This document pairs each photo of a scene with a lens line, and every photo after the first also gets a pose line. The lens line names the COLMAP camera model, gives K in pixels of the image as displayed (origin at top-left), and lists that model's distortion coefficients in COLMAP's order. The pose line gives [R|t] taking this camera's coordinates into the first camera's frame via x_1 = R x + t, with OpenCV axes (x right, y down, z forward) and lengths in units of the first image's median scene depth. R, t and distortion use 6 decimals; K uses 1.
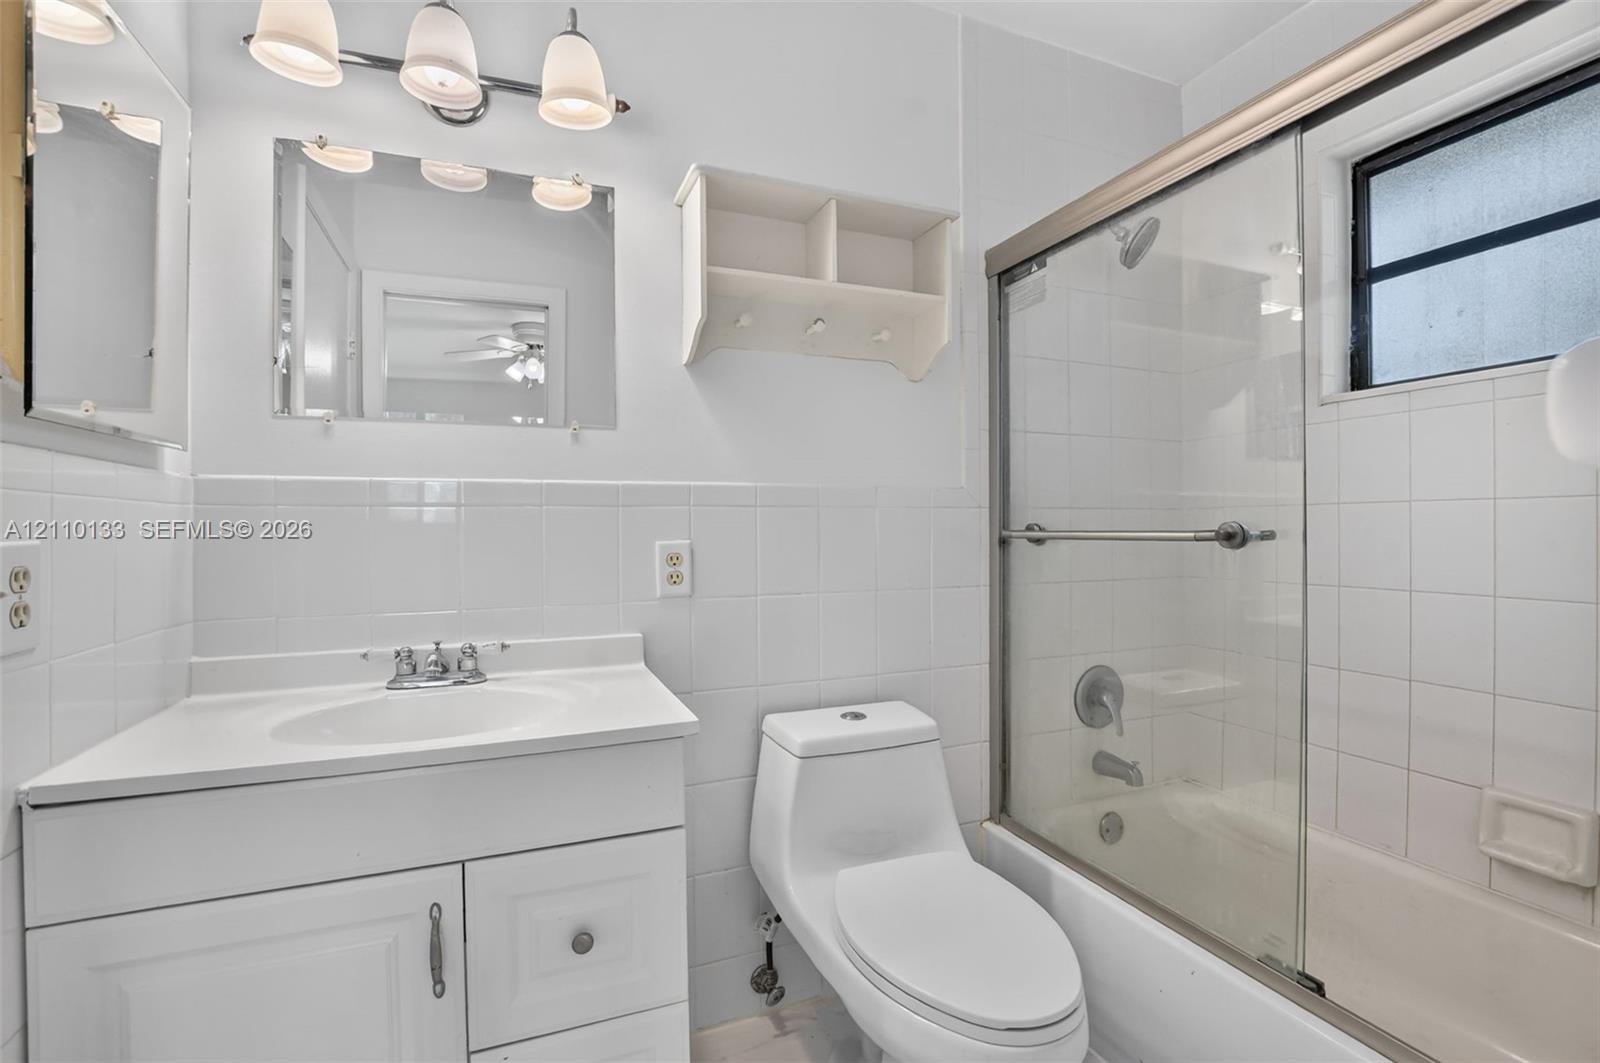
lens RADIAL K [[731.1, 0, 807.2], [0, 731.1, 535.6], [0, 0, 1]] dist [-0.011616, 0.000853]
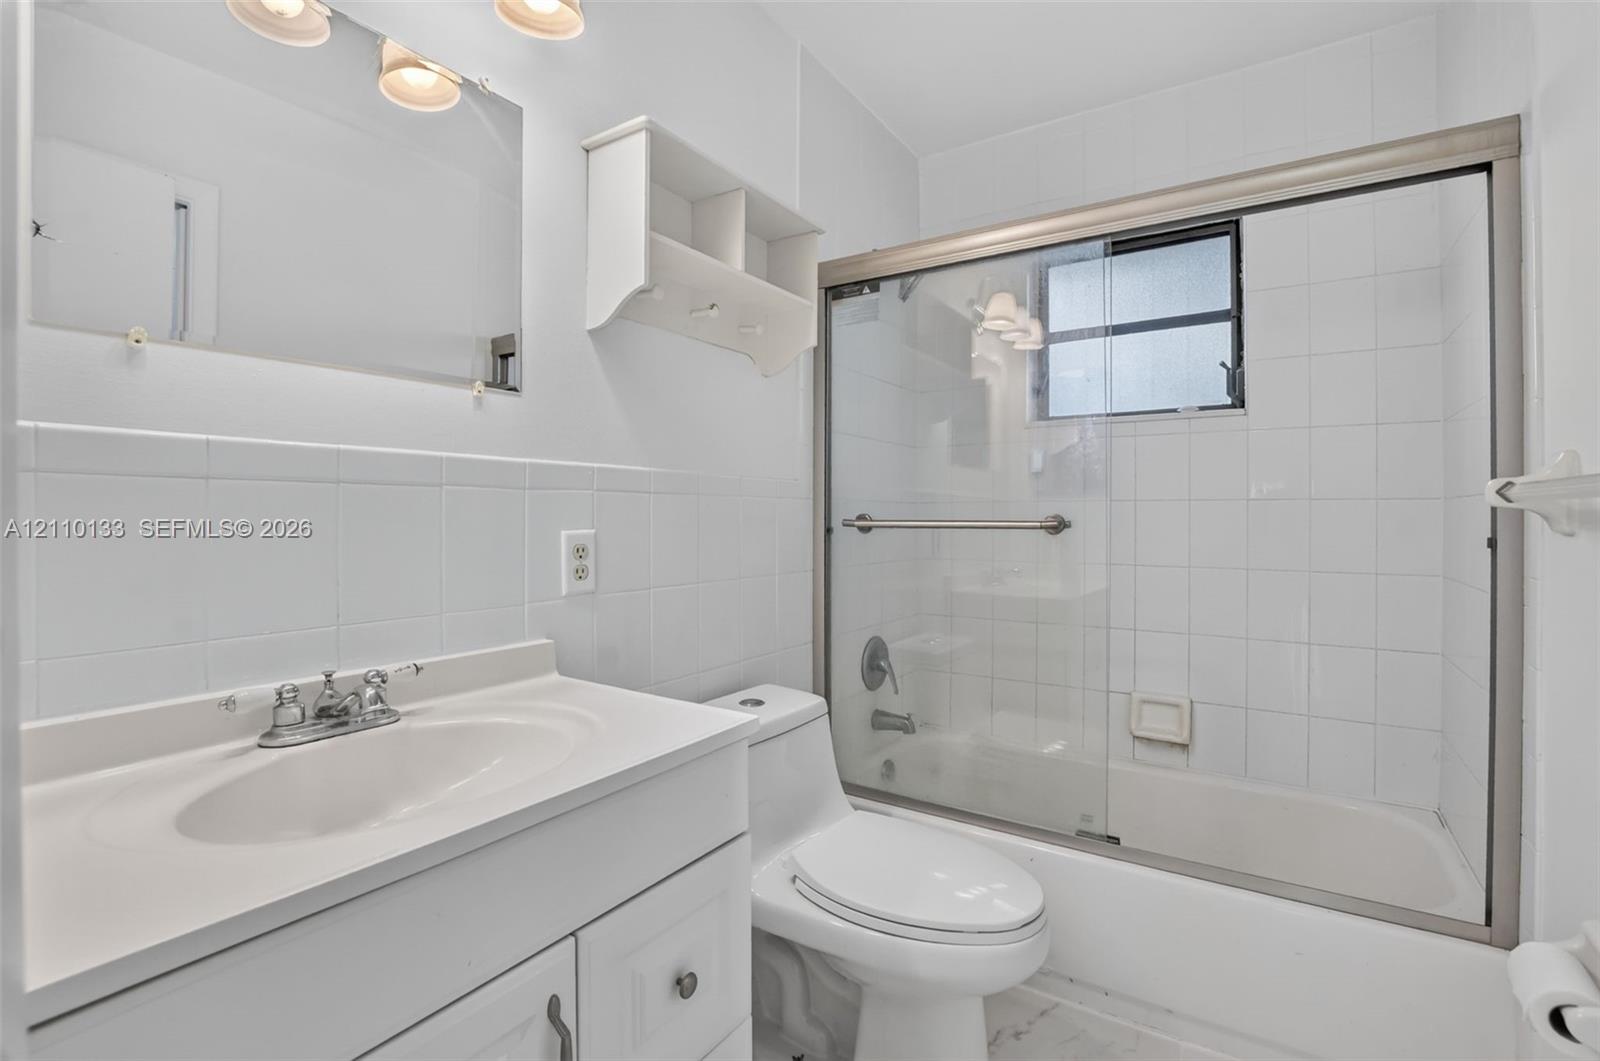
lens RADIAL K [[731.1, 0, 806.5], [0, 731.1, 521.0], [0, 0, 1]] dist [-0.011616, 0.000853]
pose [[0.822055, 0.004683, 0.569389, -0.460124], [-0.000865, 0.999975, -0.006976, 0.002326], [-0.569408, 0.005243, 0.822038, 0.127075]]
